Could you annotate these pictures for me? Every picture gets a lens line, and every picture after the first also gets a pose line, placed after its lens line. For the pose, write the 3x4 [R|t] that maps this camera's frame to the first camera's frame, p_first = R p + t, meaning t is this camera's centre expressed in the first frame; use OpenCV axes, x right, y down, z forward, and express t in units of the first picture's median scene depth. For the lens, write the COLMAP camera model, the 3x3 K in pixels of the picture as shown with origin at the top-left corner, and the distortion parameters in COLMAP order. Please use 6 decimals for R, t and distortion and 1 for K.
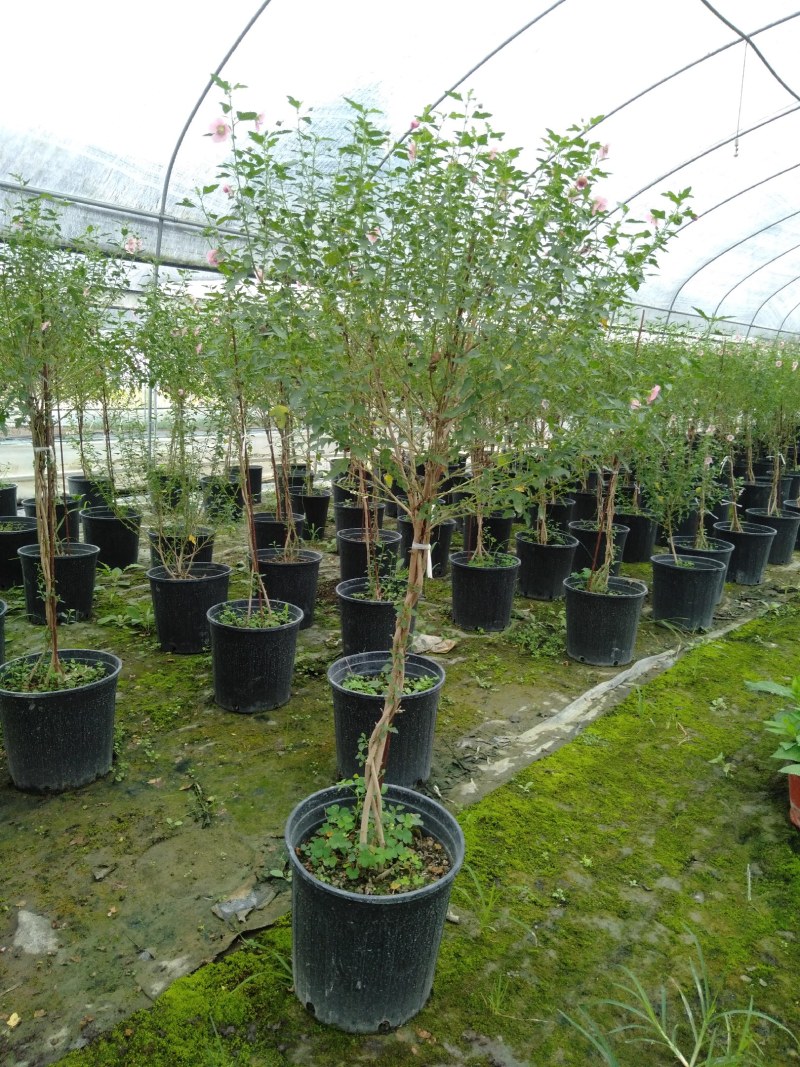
lens RADIAL K [[818.1, 0, 400.2], [0, 818.1, 534.3], [0, 0, 1]] dist [0.012301, -0.008311]
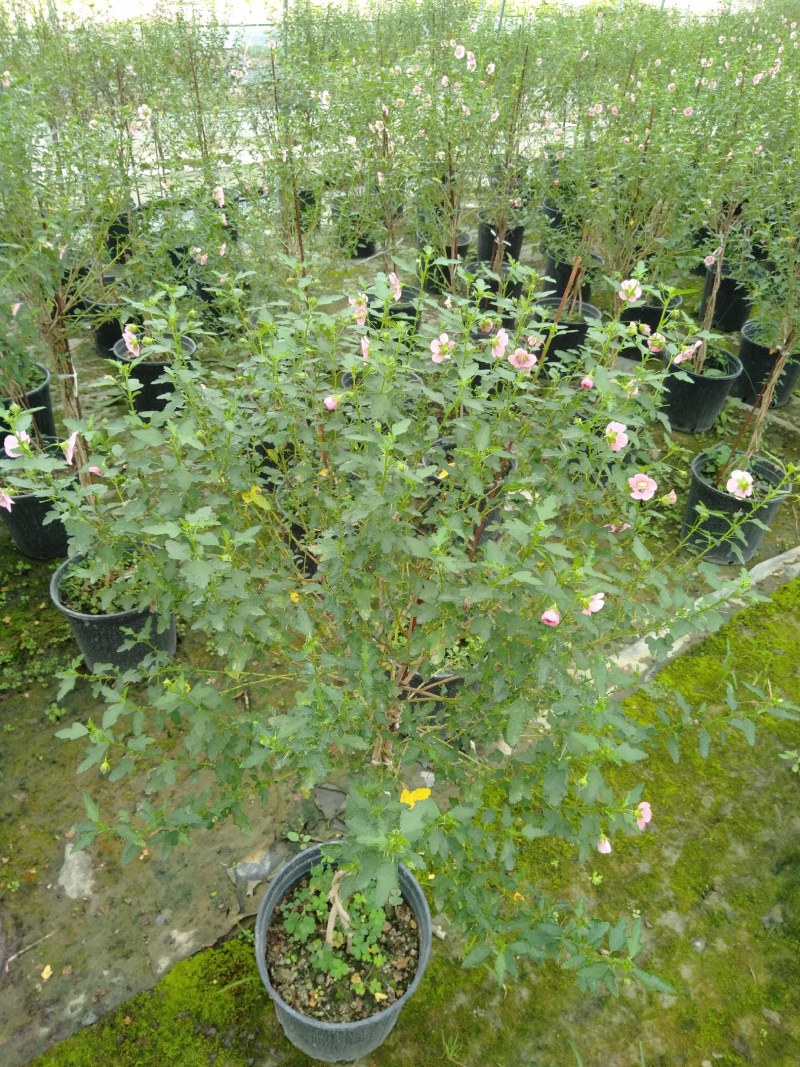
lens RADIAL K [[818.1, 0, 399.8], [0, 818.1, 532.8], [0, 0, 1]] dist [0.012301, -0.008311]
pose [[0.972562, 0.147119, -0.180218, 0.135765], [-0.053223, 0.894818, 0.443248, -0.481983], [0.226472, -0.421494, 0.878096, 0.296709]]
